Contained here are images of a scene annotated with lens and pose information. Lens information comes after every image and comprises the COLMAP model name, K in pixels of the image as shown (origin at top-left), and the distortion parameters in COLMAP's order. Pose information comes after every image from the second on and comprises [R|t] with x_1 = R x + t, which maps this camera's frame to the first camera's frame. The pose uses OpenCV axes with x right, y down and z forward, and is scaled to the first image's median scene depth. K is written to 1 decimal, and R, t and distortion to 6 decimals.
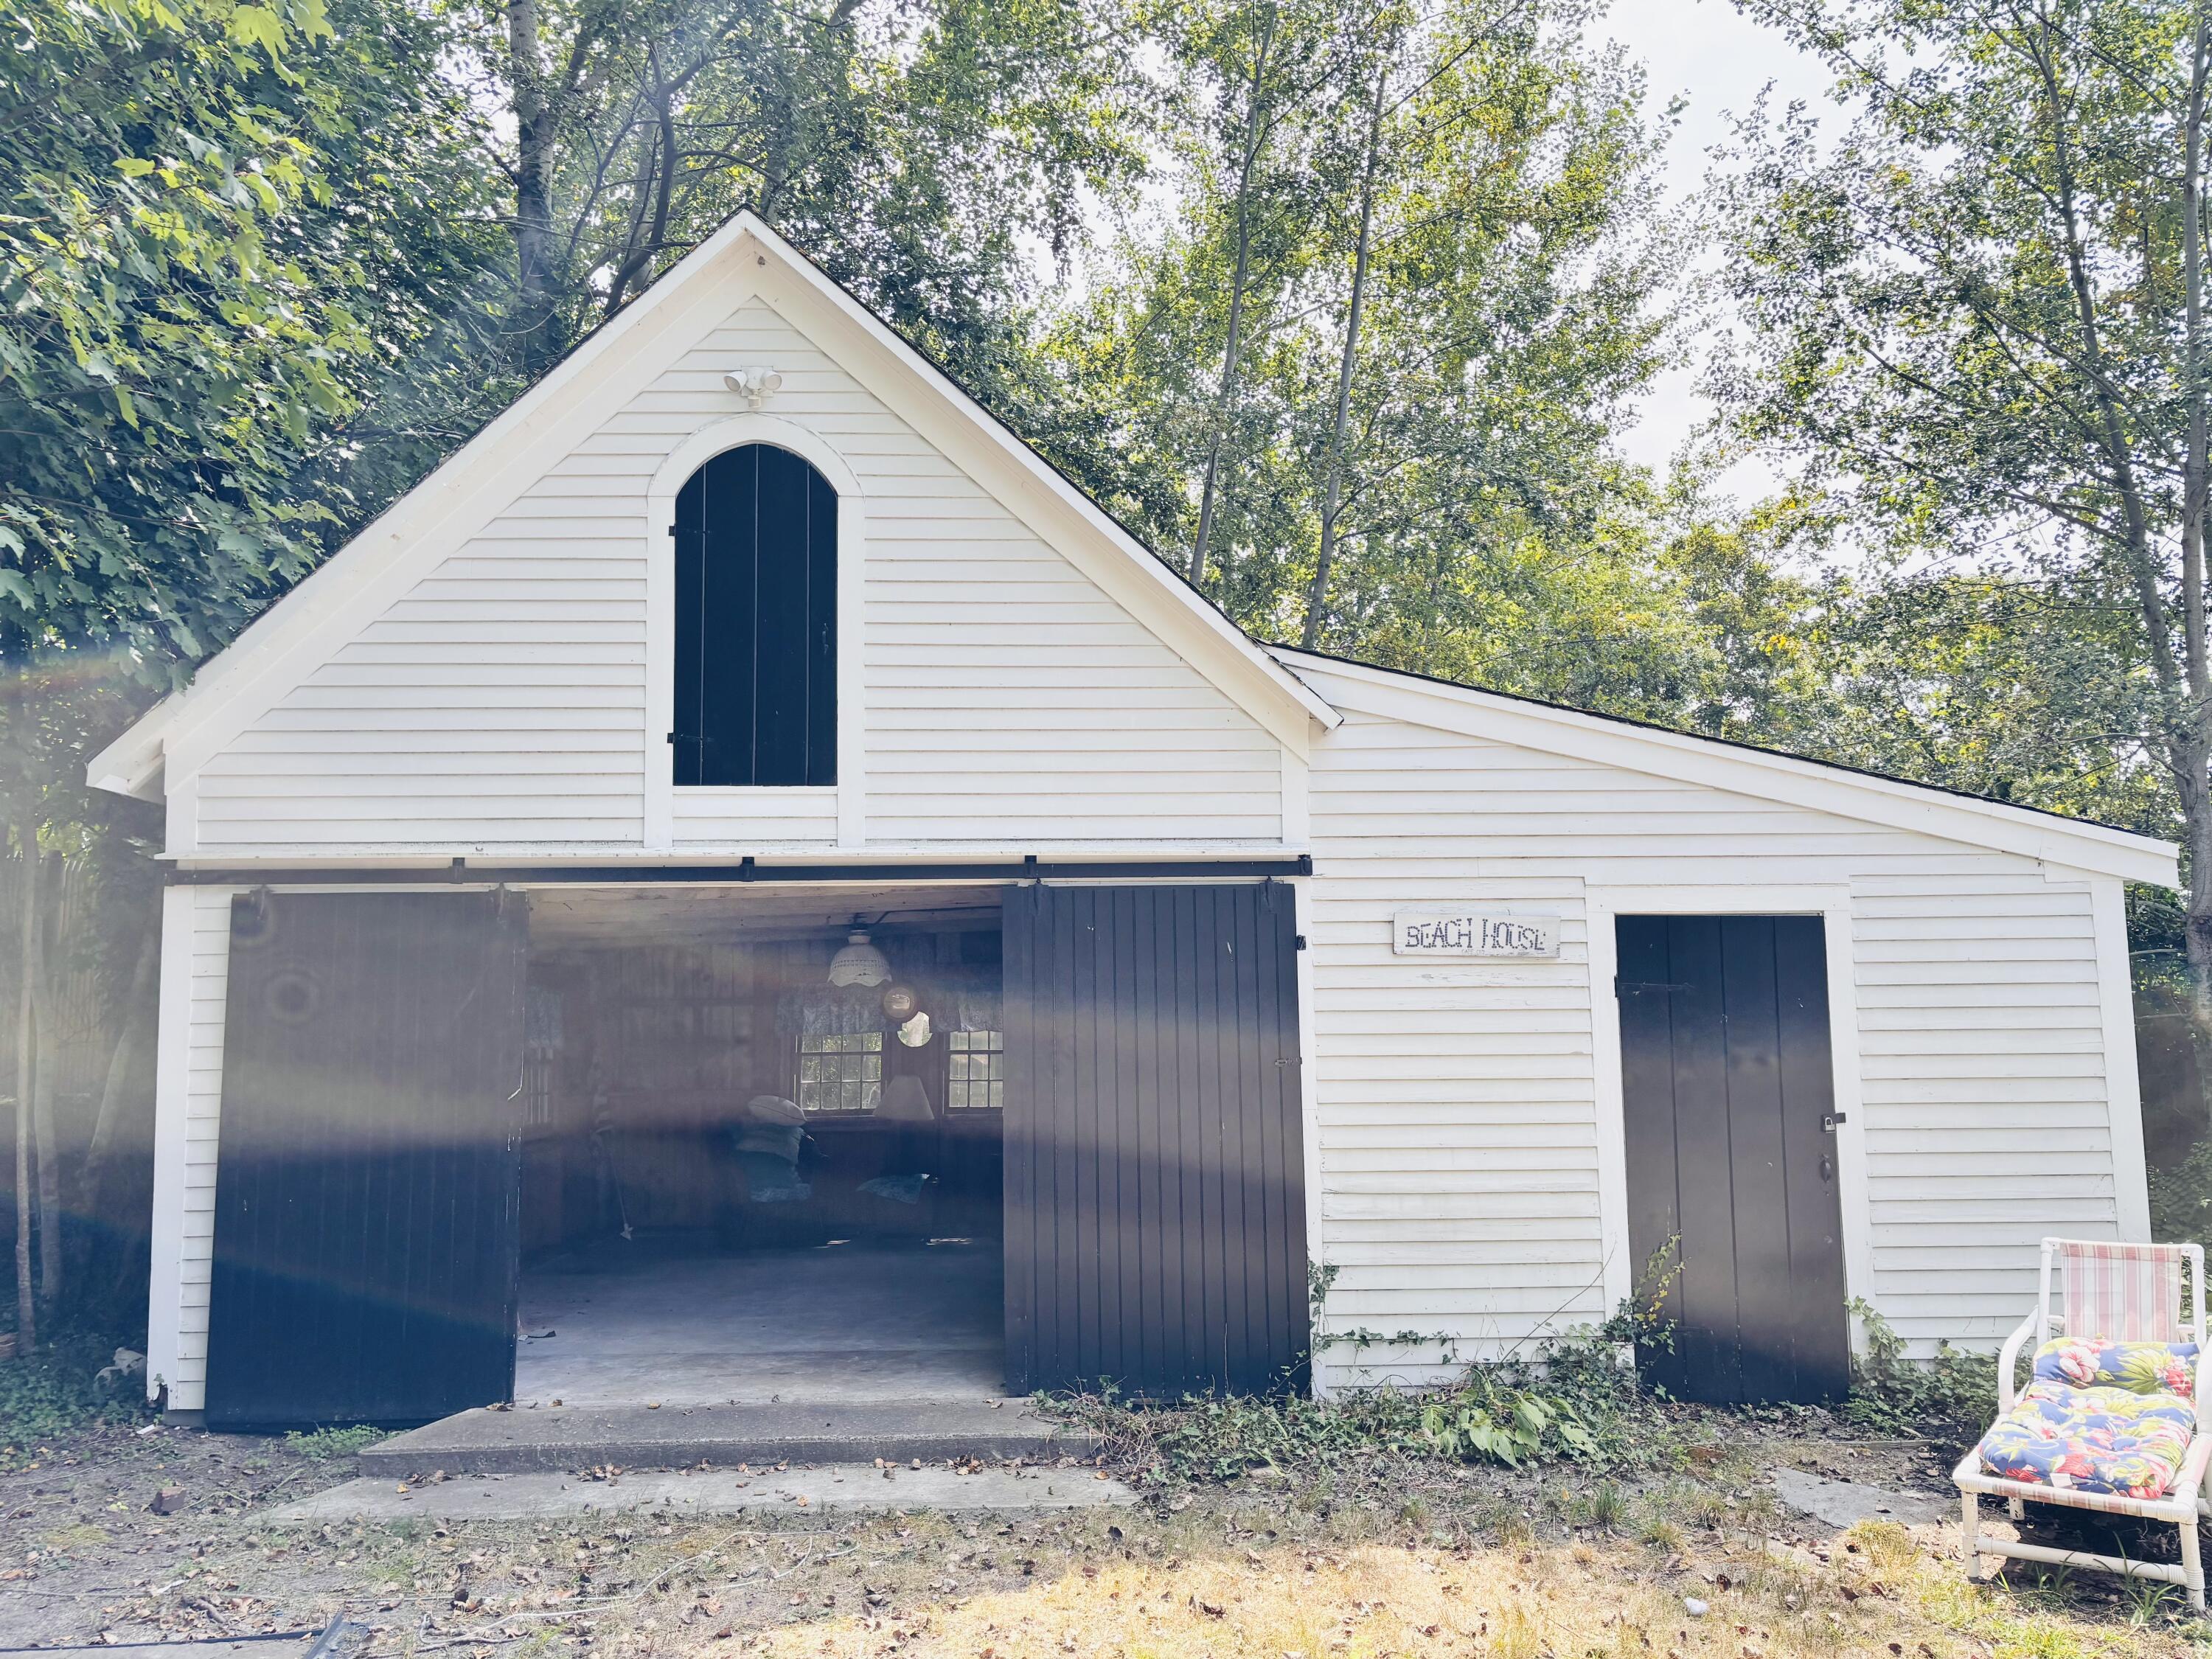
lens RADIAL K [[1667.6, 0, 1107.1], [0, 1667.6, 819.5], [0, 0, 1]] dist [0.064281, -0.071135]
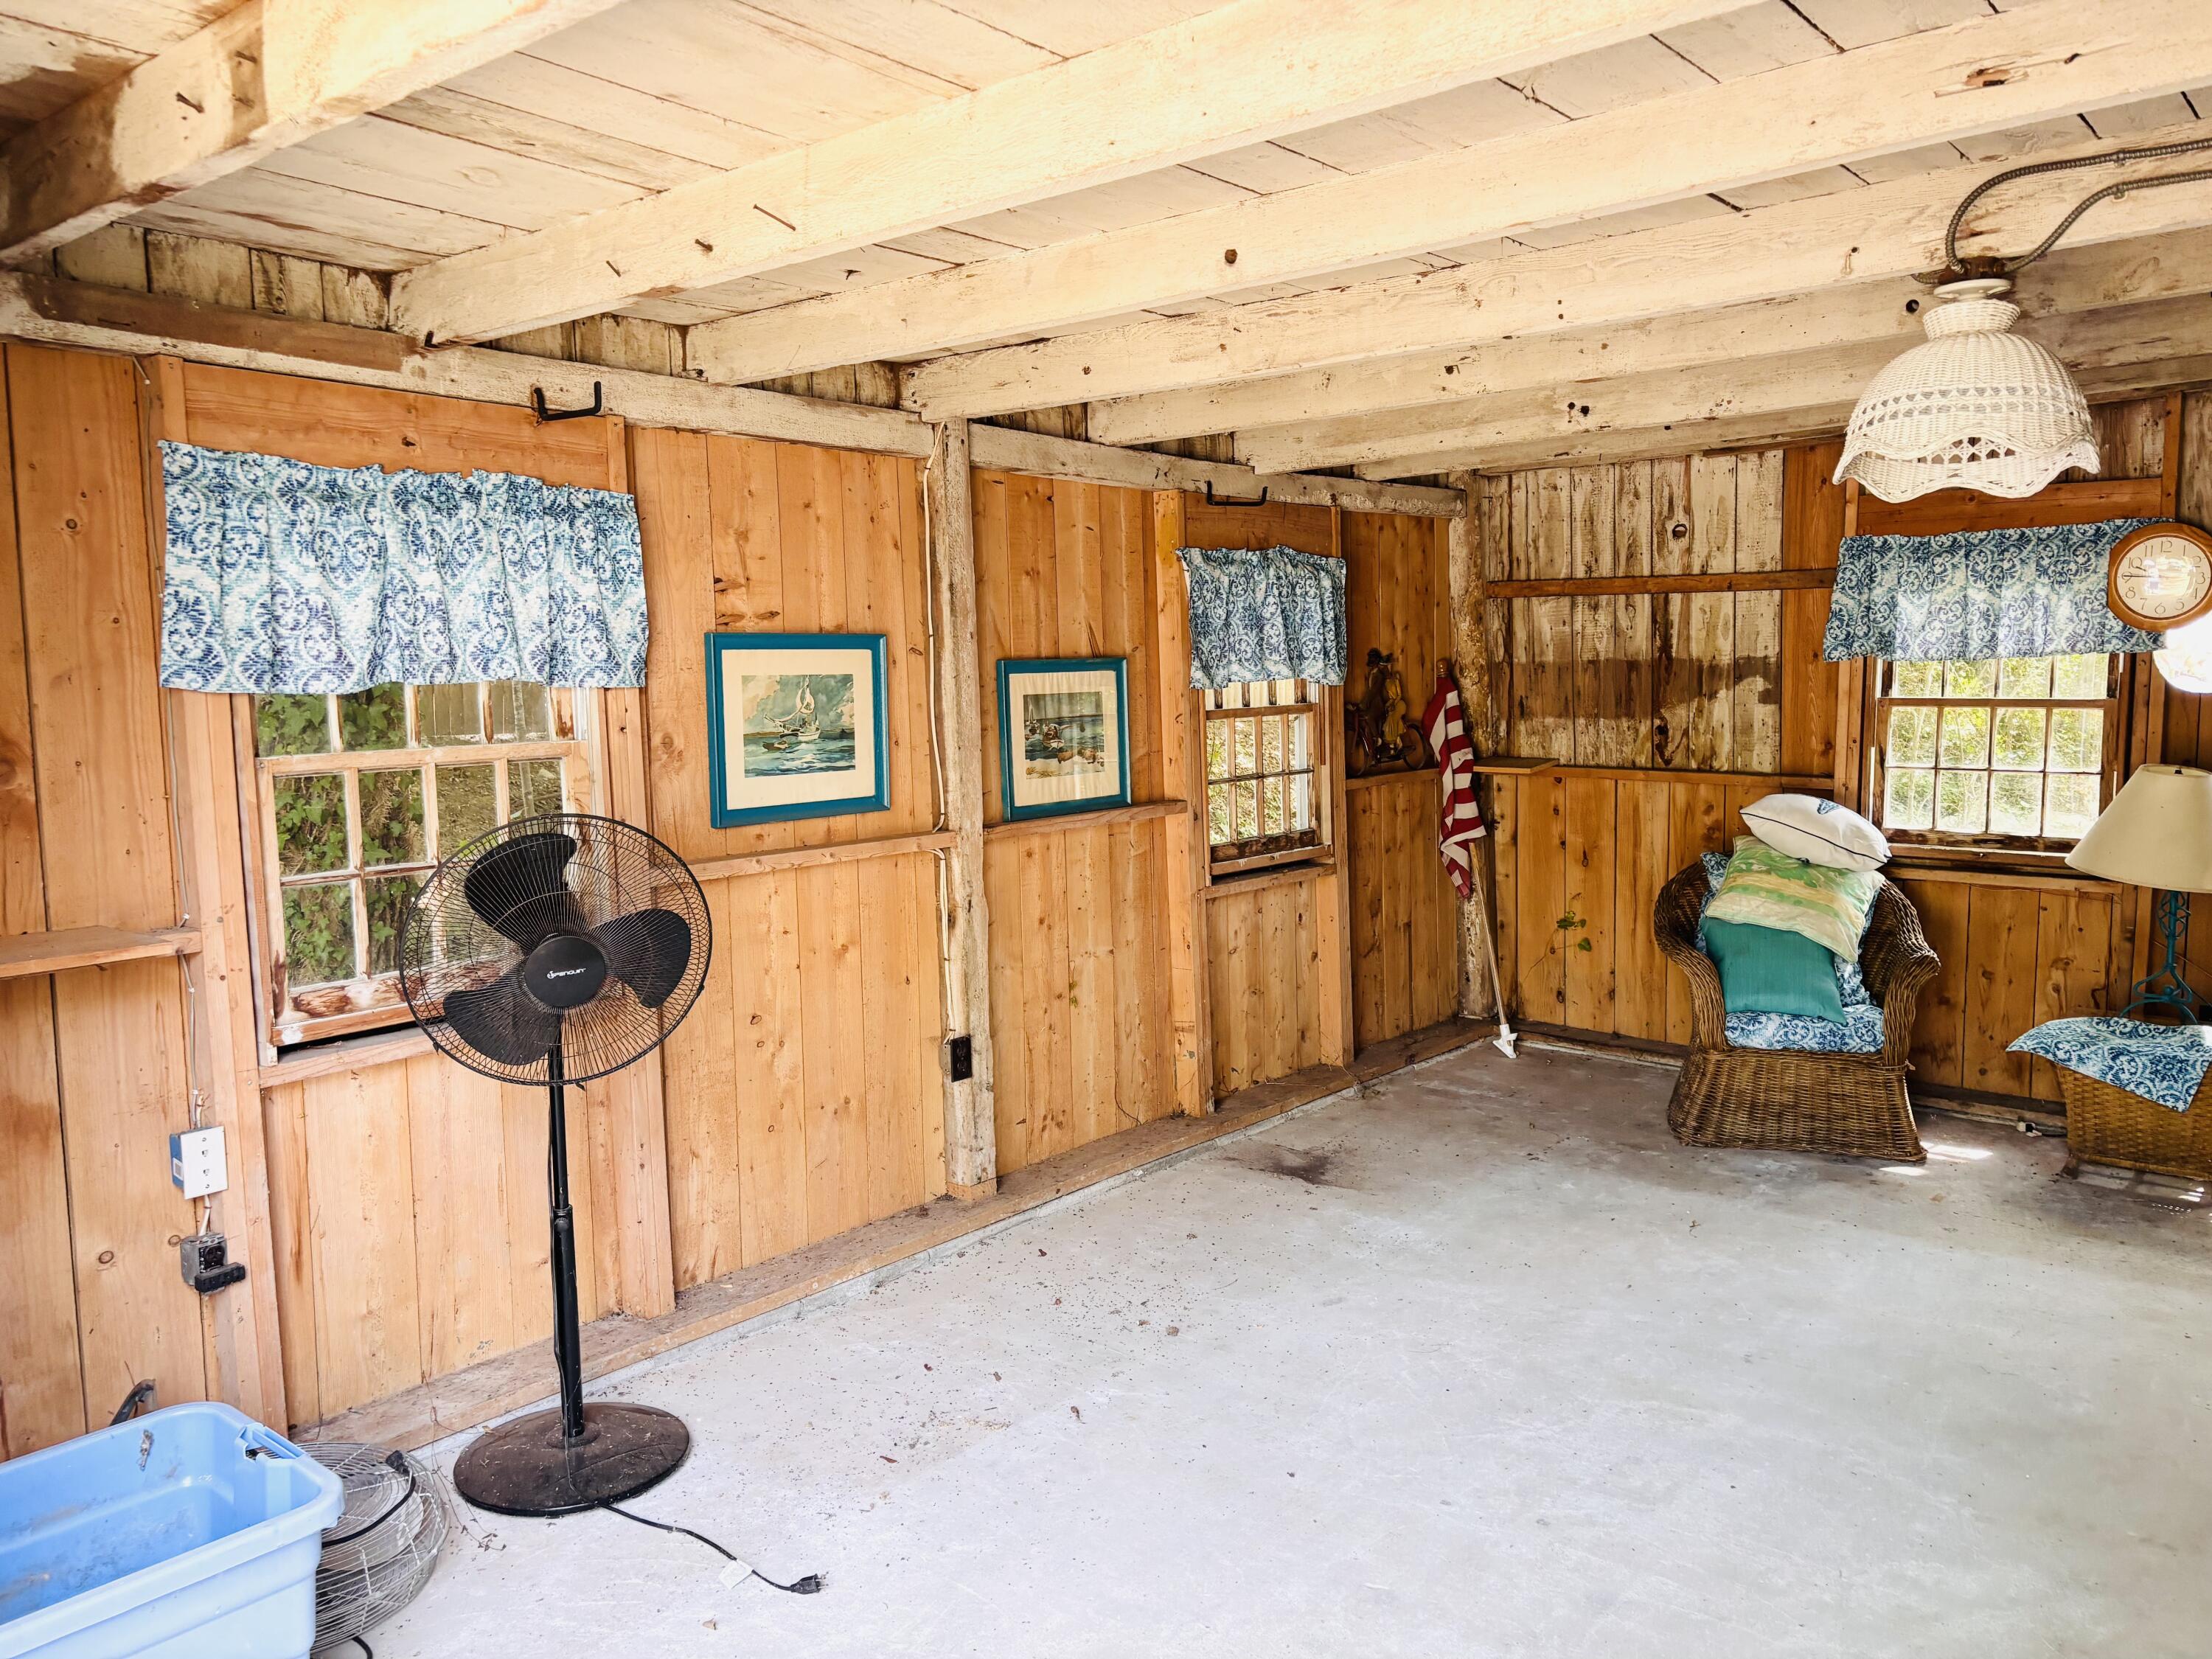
lens RADIAL K [[1667.6, 0, 1083.1], [0, 1667.6, 824.8], [0, 0, 1]] dist [0.064281, -0.071135]
pose [[0.762110, 0.072313, -0.643397, -0.070932], [0.078876, 0.975972, 0.203121, 0.079807], [0.642625, -0.205549, 0.738094, 0.648318]]
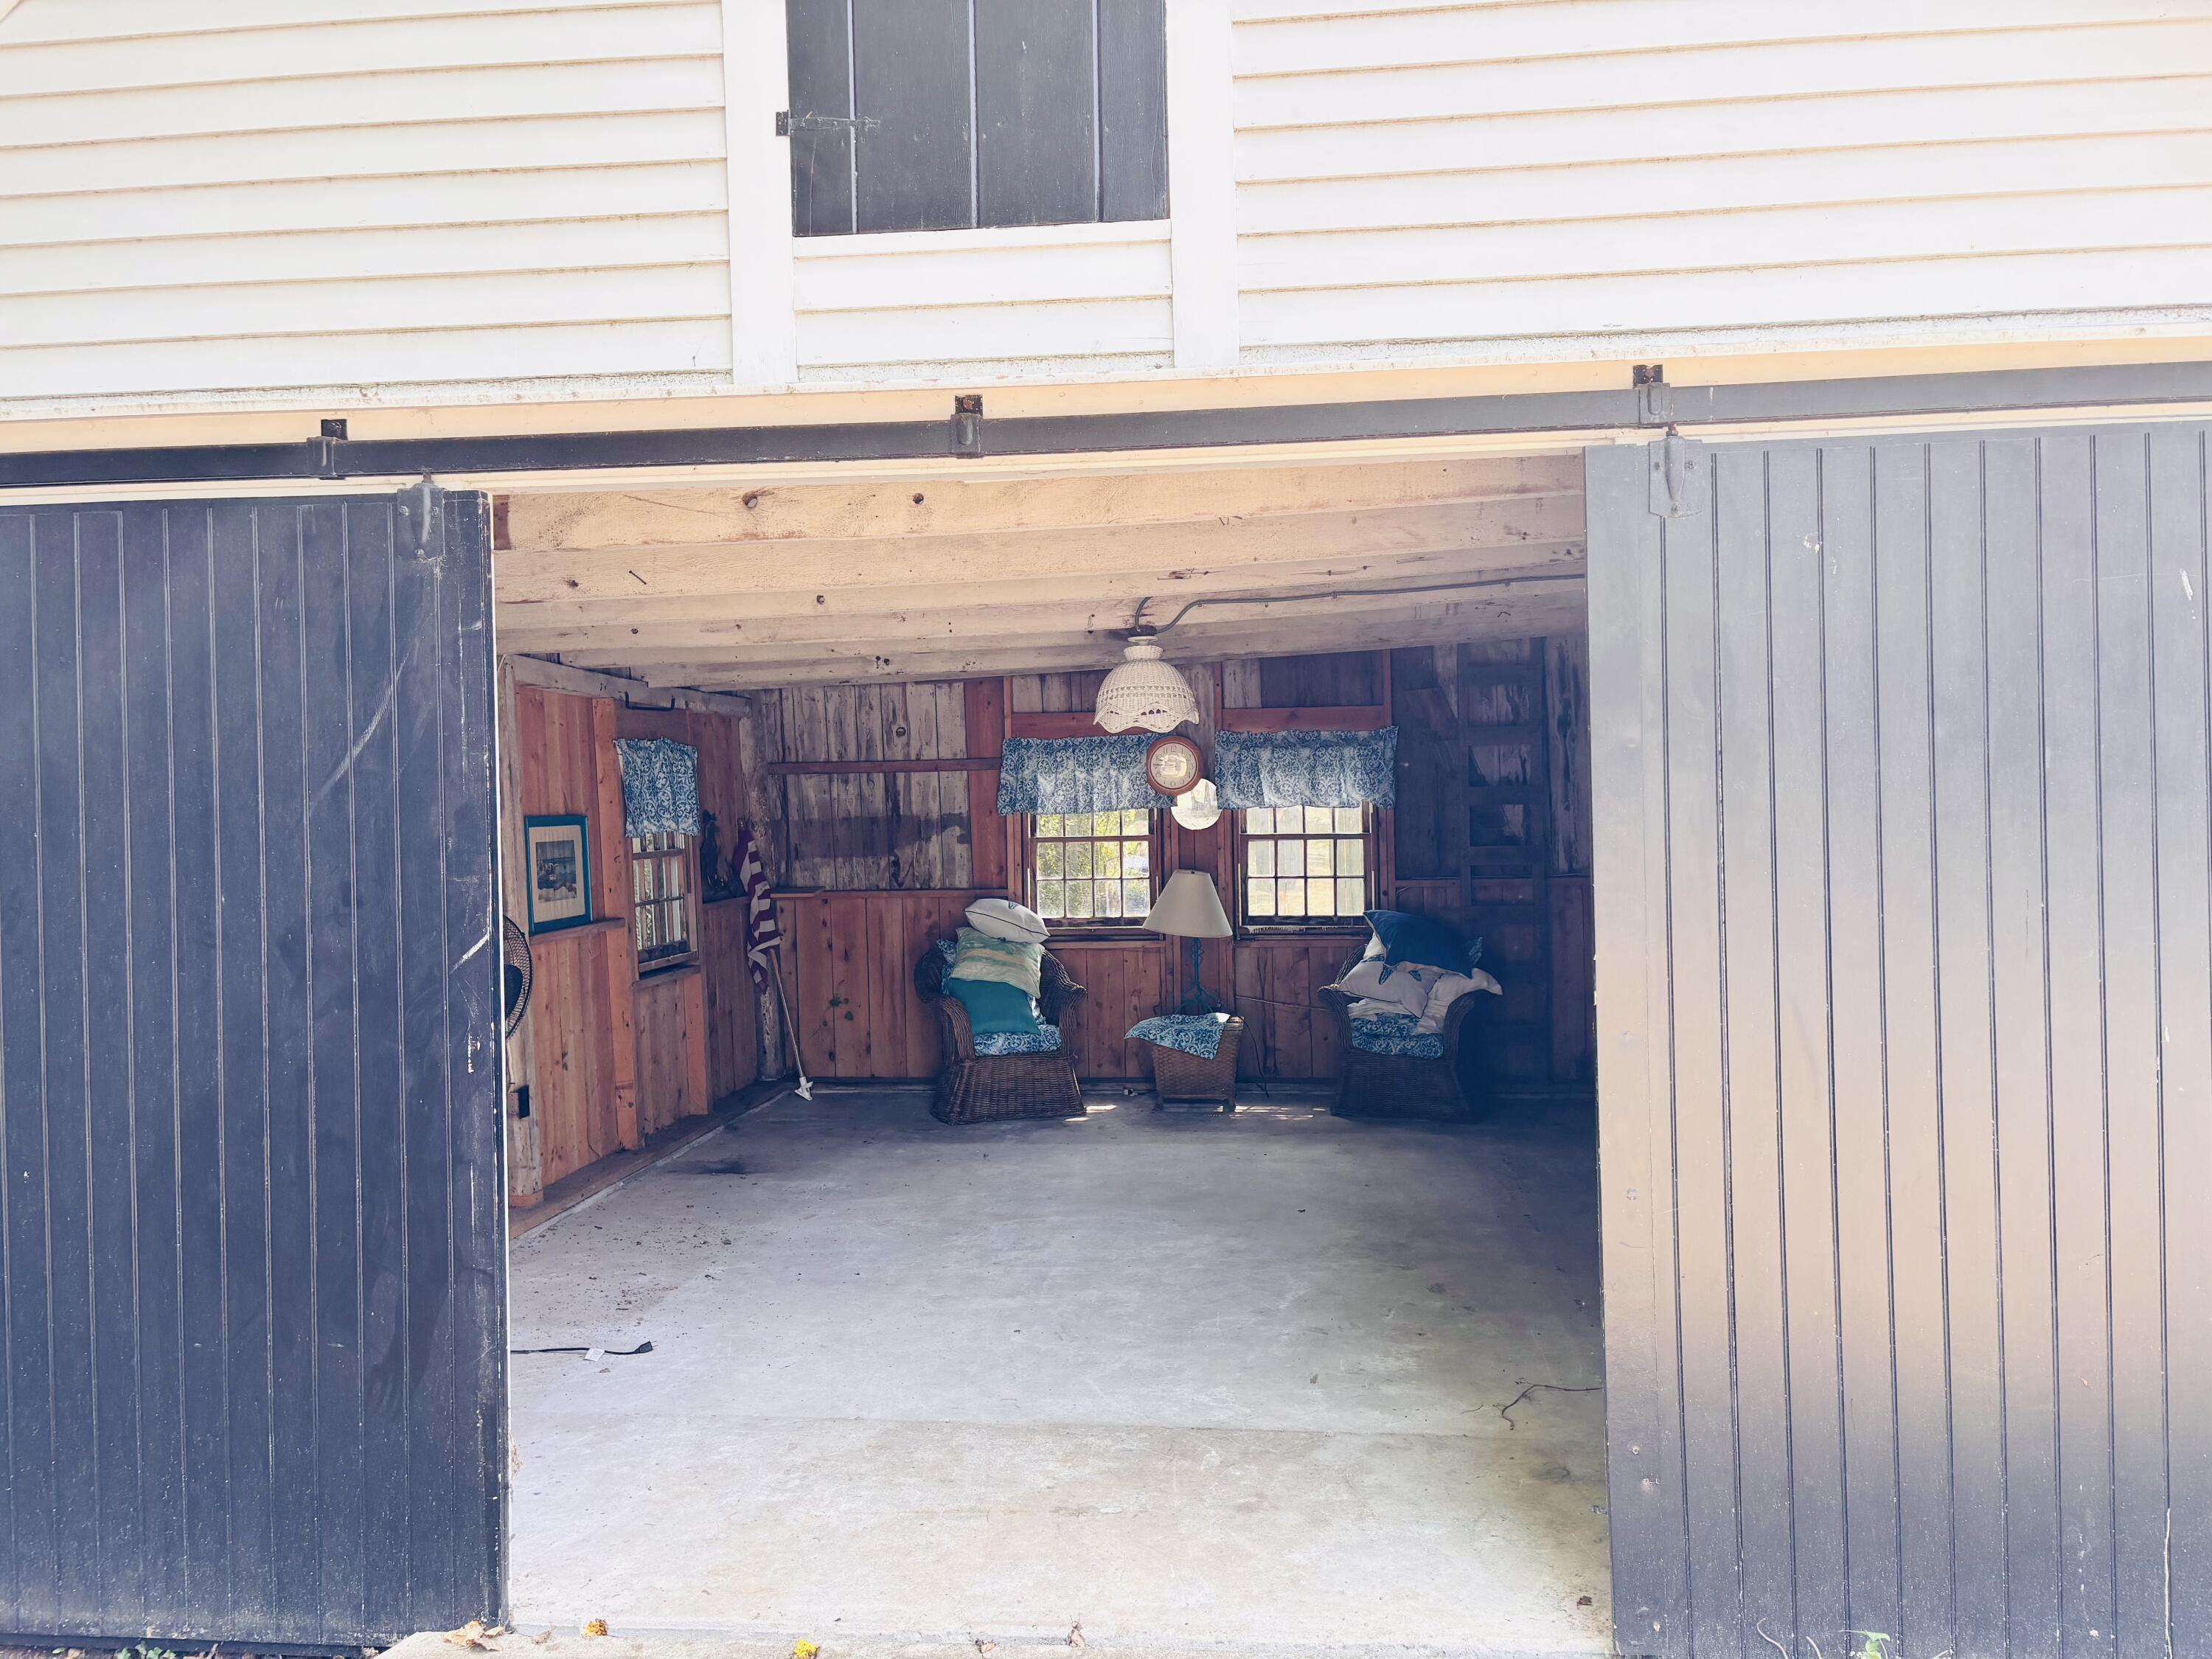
lens RADIAL K [[1667.6, 0, 1104.3], [0, 1667.6, 789.4], [0, 0, 1]] dist [0.064281, -0.071135]
pose [[0.993249, -0.010090, -0.115560, -0.088712], [0.023158, 0.993404, 0.112304, 0.050114], [0.113665, -0.114222, 0.986931, 0.383222]]
